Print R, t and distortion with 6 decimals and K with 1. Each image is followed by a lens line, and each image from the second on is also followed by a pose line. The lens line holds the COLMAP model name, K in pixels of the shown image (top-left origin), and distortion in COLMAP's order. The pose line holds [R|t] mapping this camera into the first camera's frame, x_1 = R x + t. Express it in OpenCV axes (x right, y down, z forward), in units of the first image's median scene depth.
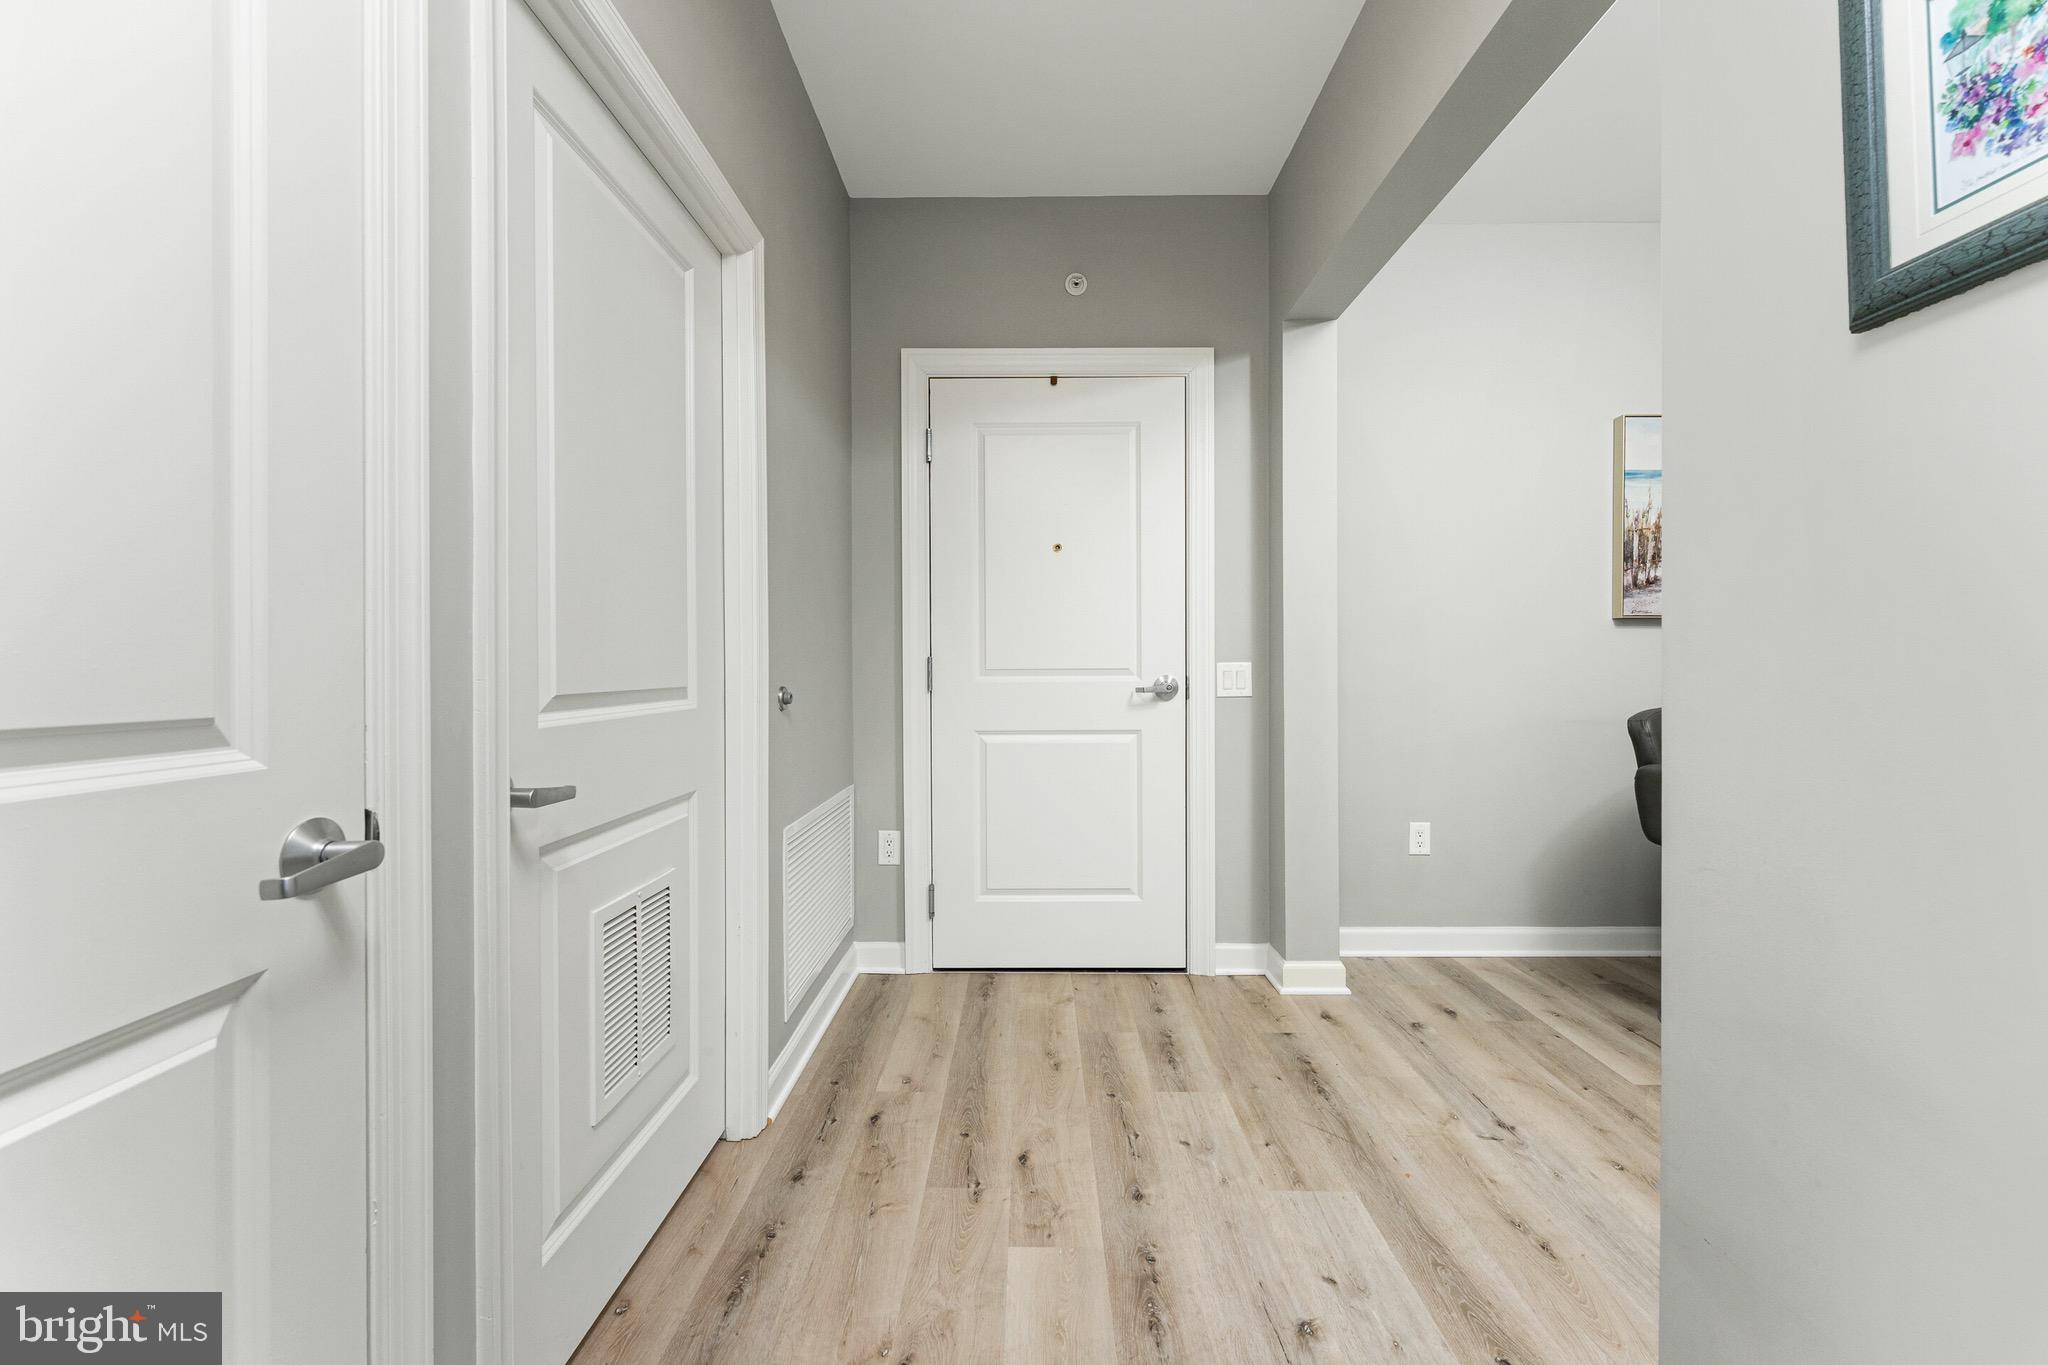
lens RADIAL K [[852.3, 0, 1035.0], [0, 852.3, 672.6], [0, 0, 1]] dist [0.001115, -0.000688]
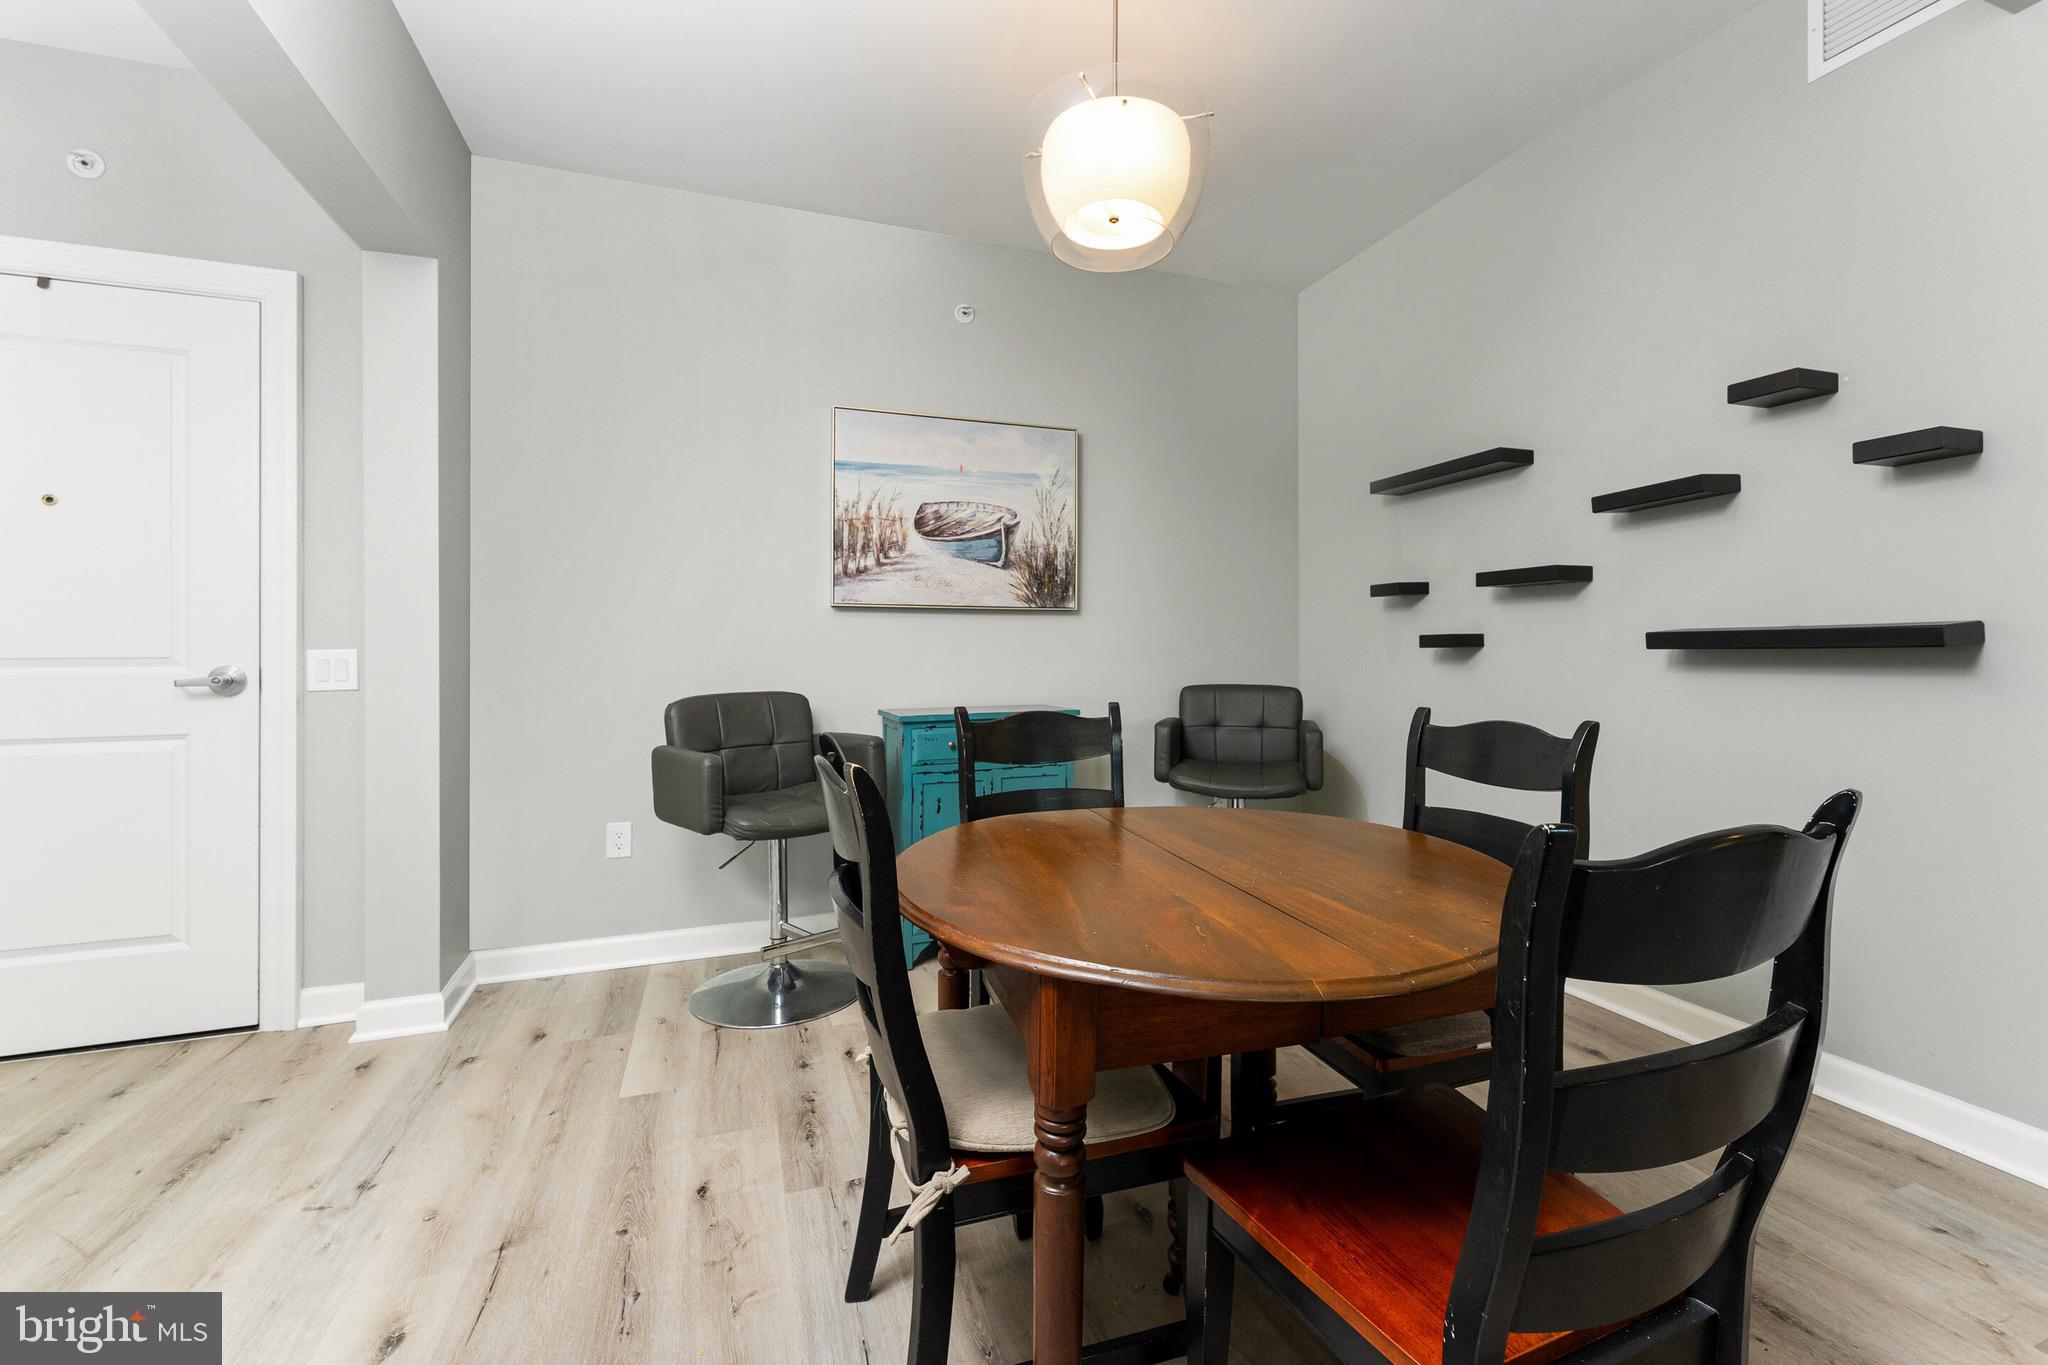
lens RADIAL K [[852.3, 0, 1067.7], [0, 852.3, 654.3], [0, 0, 1]] dist [0.001115, -0.000688]
pose [[0.933033, -0.001524, 0.359789, 0.585957], [0.004061, 0.999972, -0.006296, 0.000795], [-0.359769, 0.007335, 0.933013, -0.042078]]
